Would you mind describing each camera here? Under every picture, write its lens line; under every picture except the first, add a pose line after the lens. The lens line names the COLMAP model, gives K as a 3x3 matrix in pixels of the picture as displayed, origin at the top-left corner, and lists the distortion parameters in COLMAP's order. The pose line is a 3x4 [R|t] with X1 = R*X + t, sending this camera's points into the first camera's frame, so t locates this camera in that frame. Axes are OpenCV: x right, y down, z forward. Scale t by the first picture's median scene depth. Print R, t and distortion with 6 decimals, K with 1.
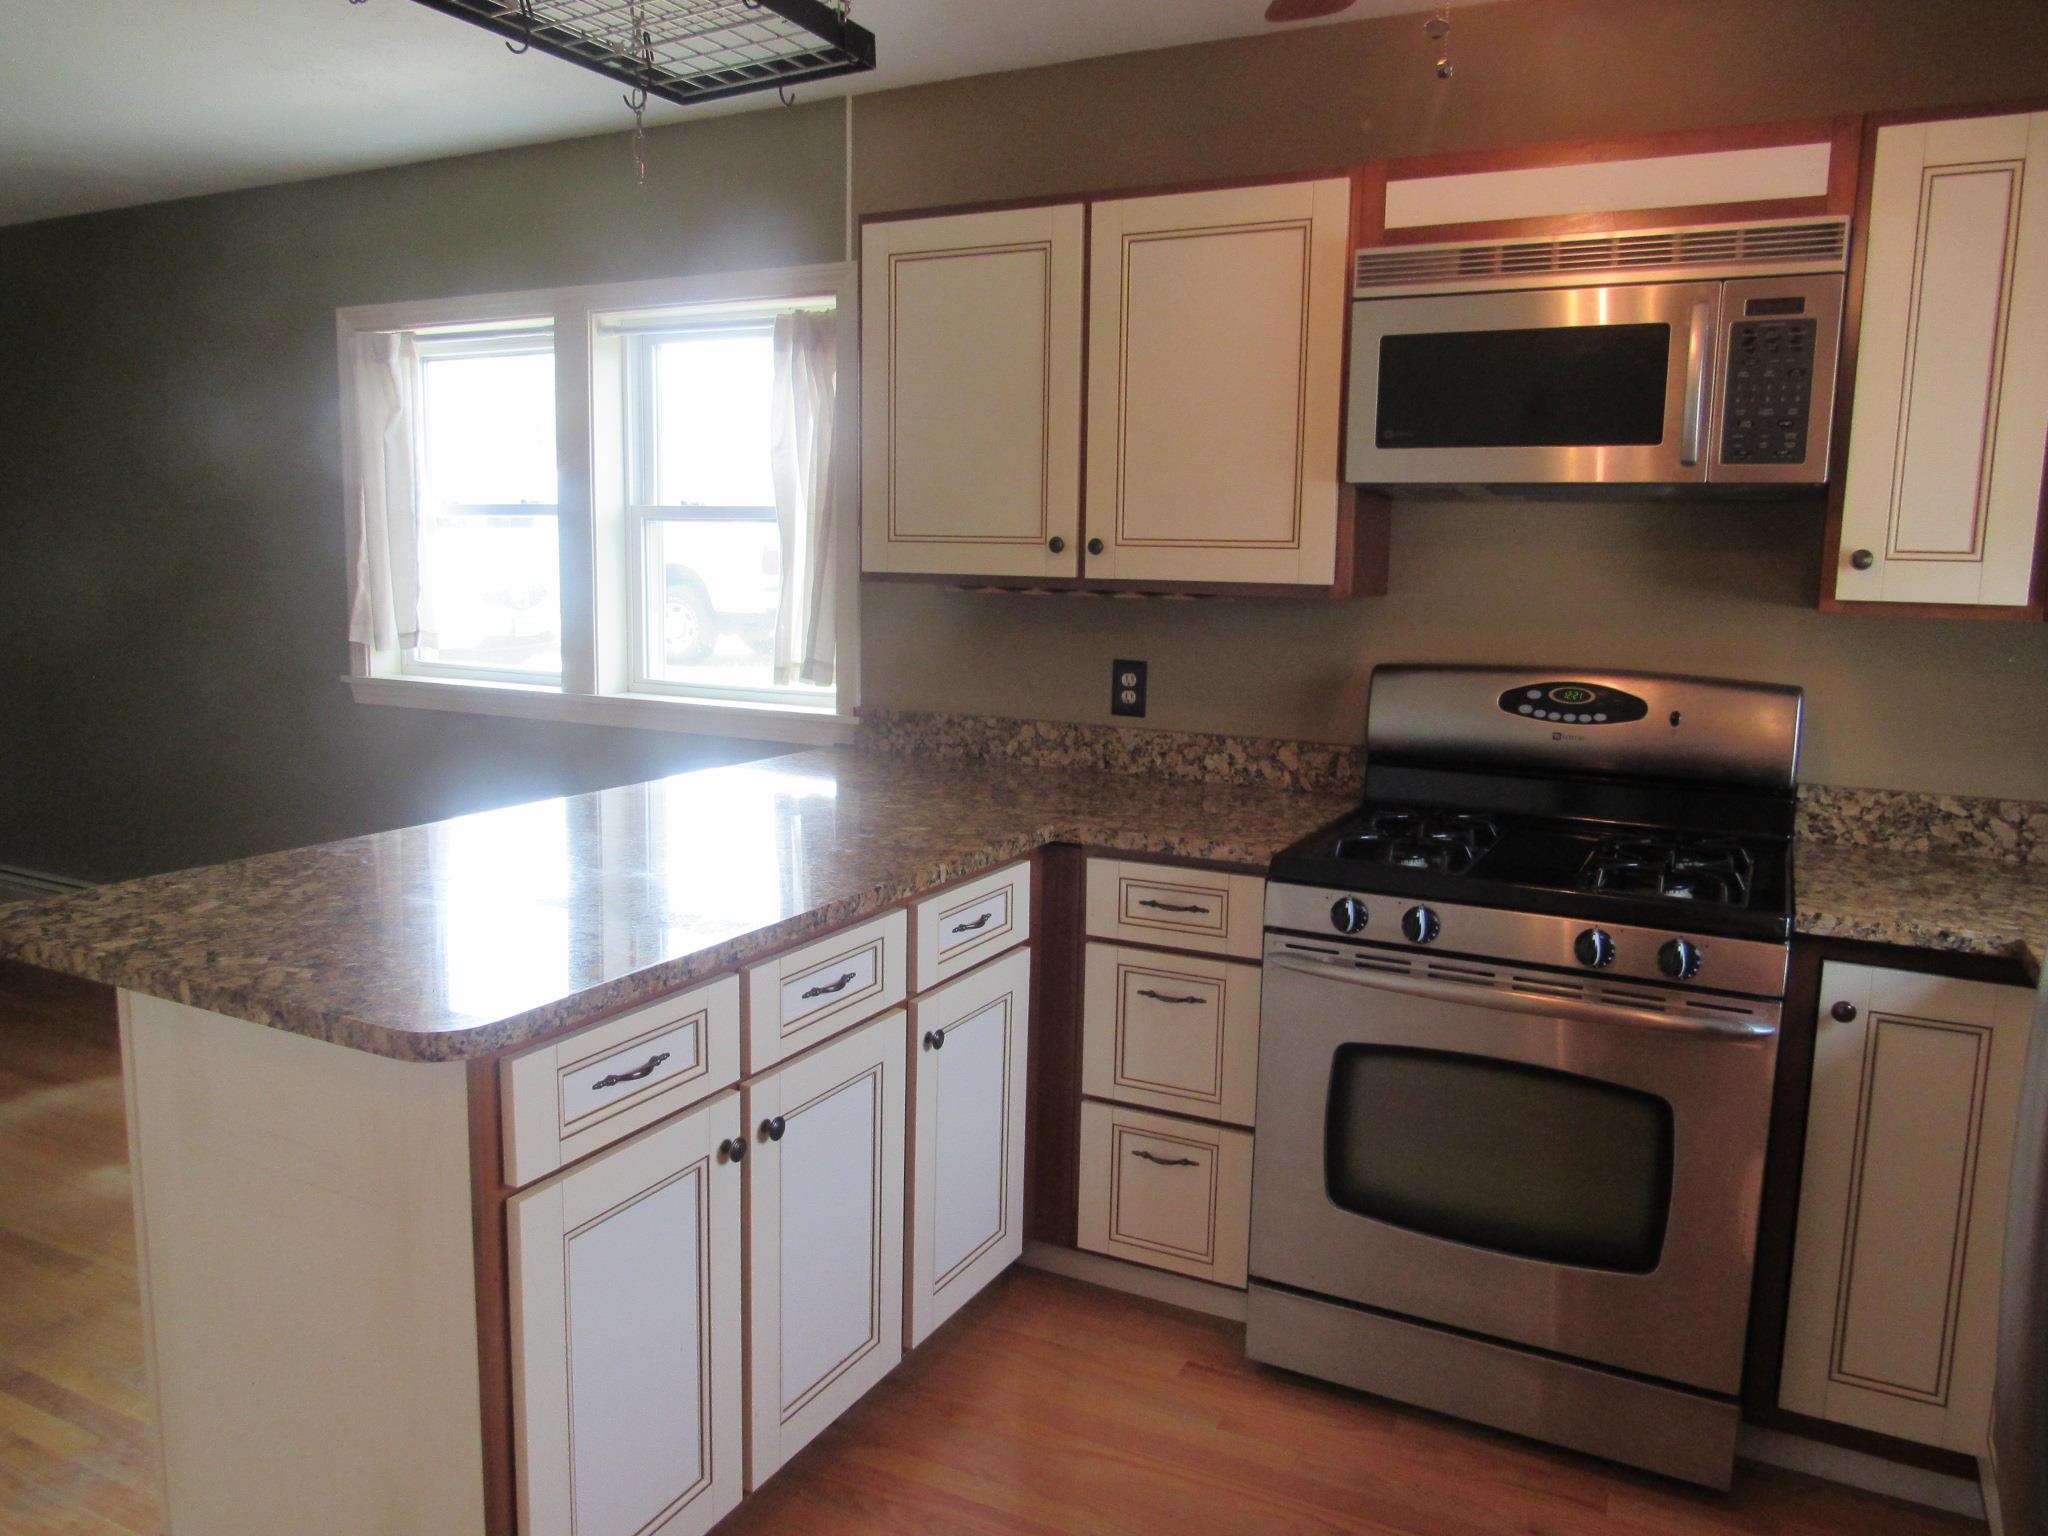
lens RADIAL K [[1467.9, 0, 1015.6], [0, 1467.9, 765.0], [0, 0, 1]] dist [-0.022945, 0.001823]
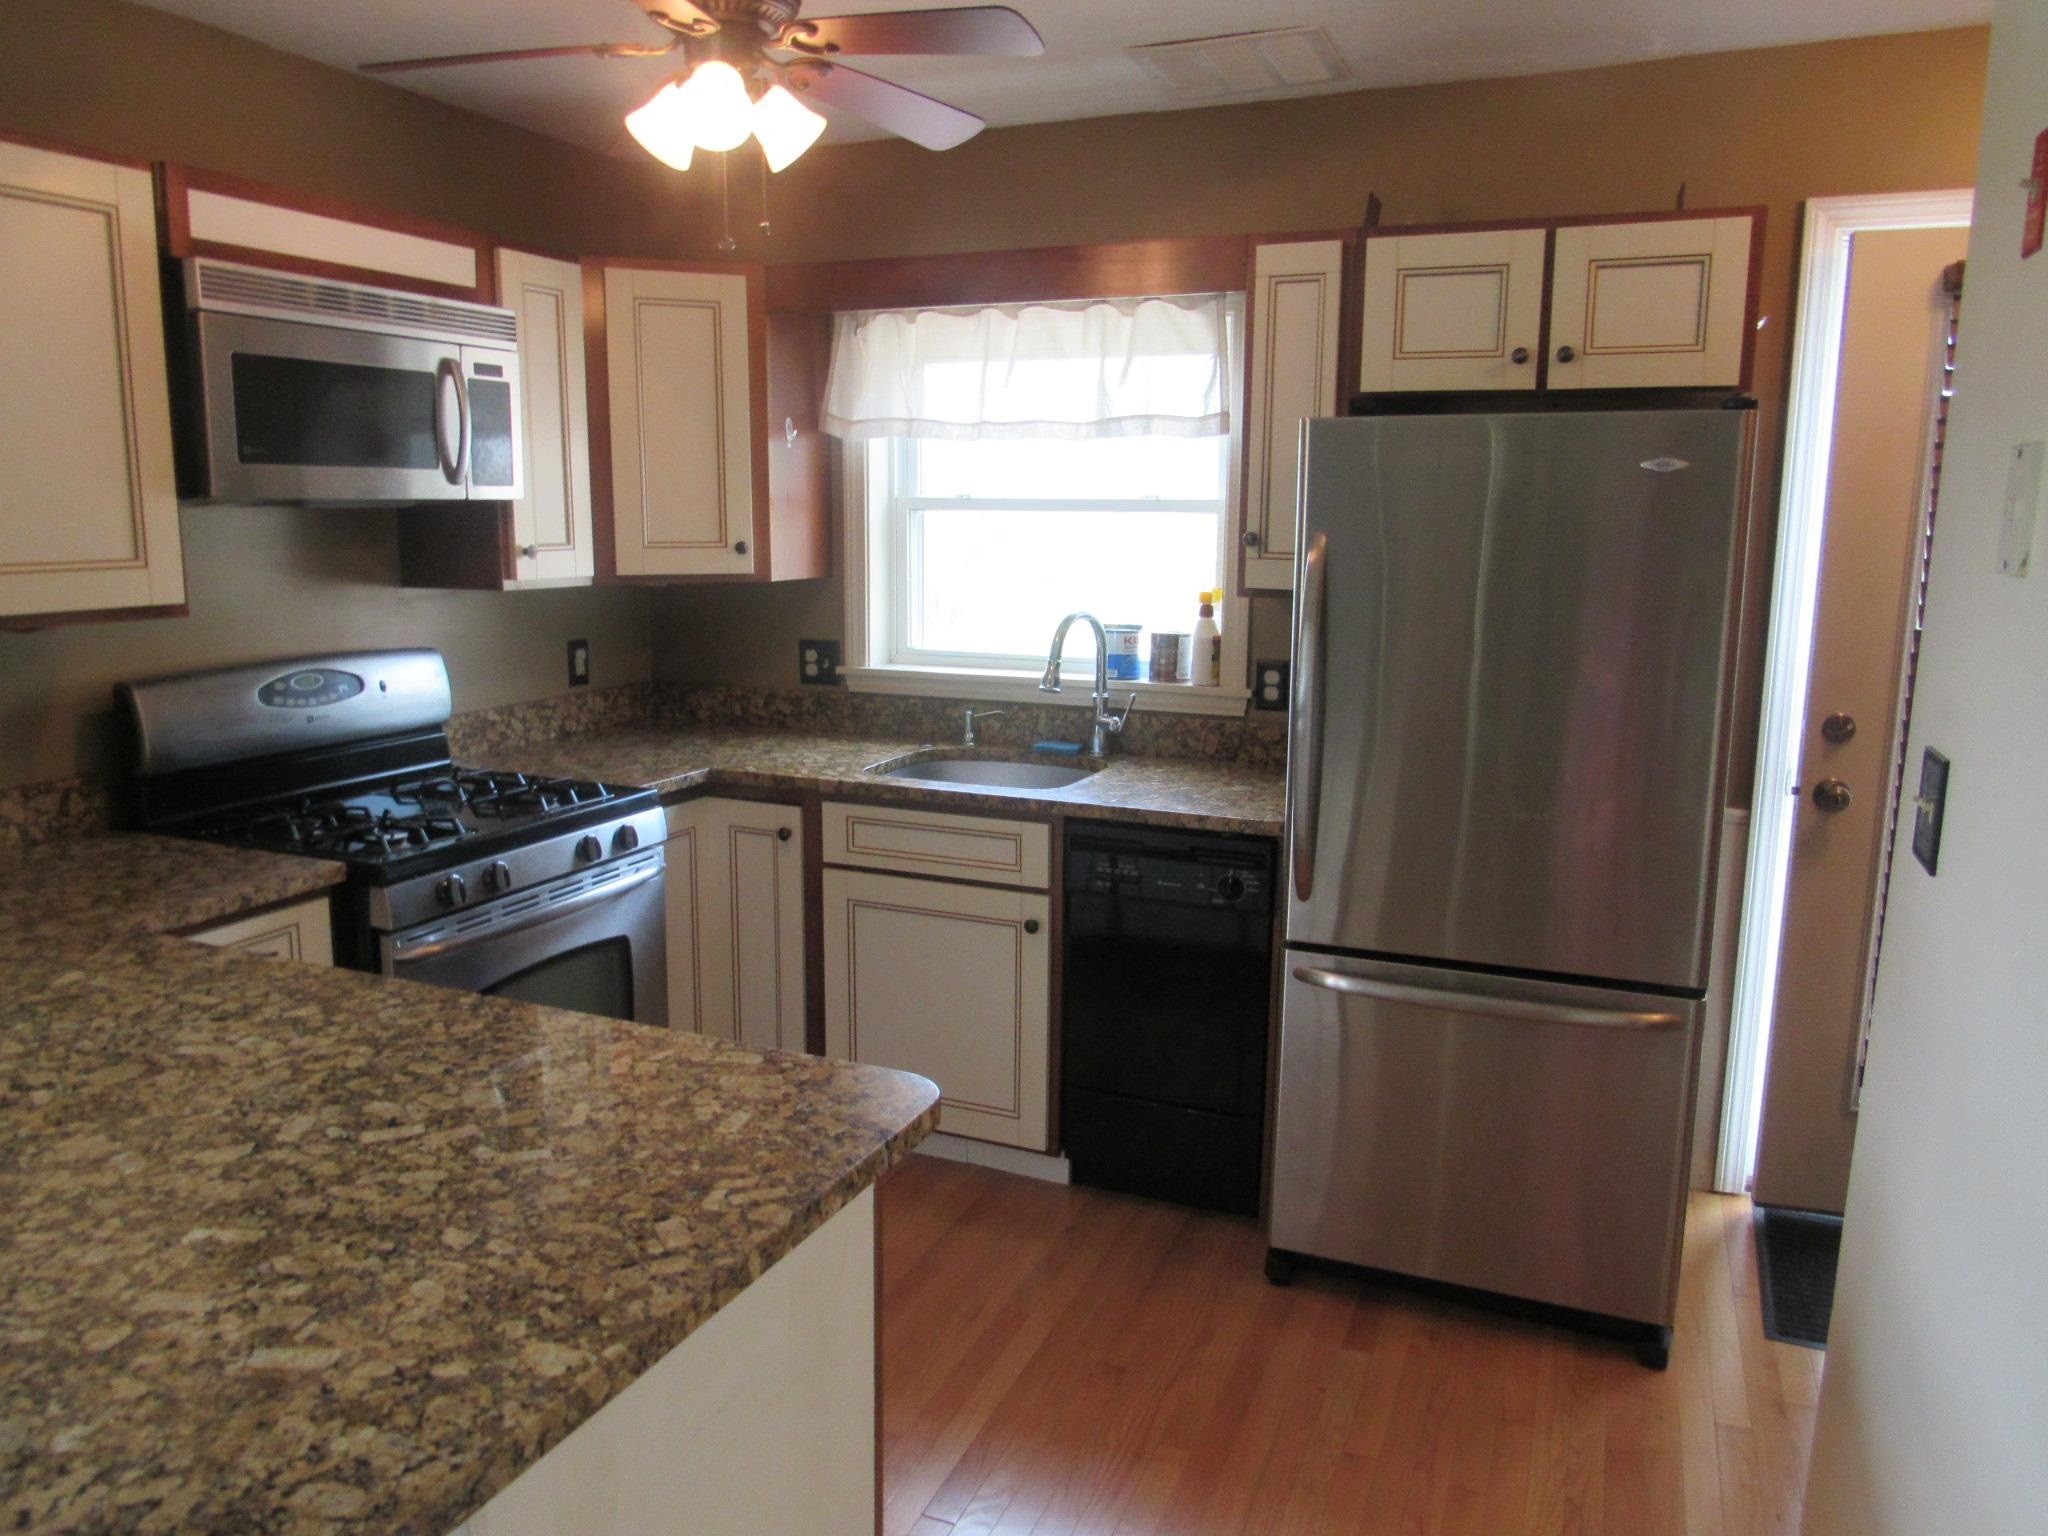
lens RADIAL K [[1467.9, 0, 1015.6], [0, 1467.9, 765.0], [0, 0, 1]] dist [-0.022945, 0.001823]
pose [[-0.069252, -0.195280, 0.978300, -0.790543], [0.133858, 0.969967, 0.203092, -0.144532], [-0.988578, 0.145018, -0.041033, 0.533646]]
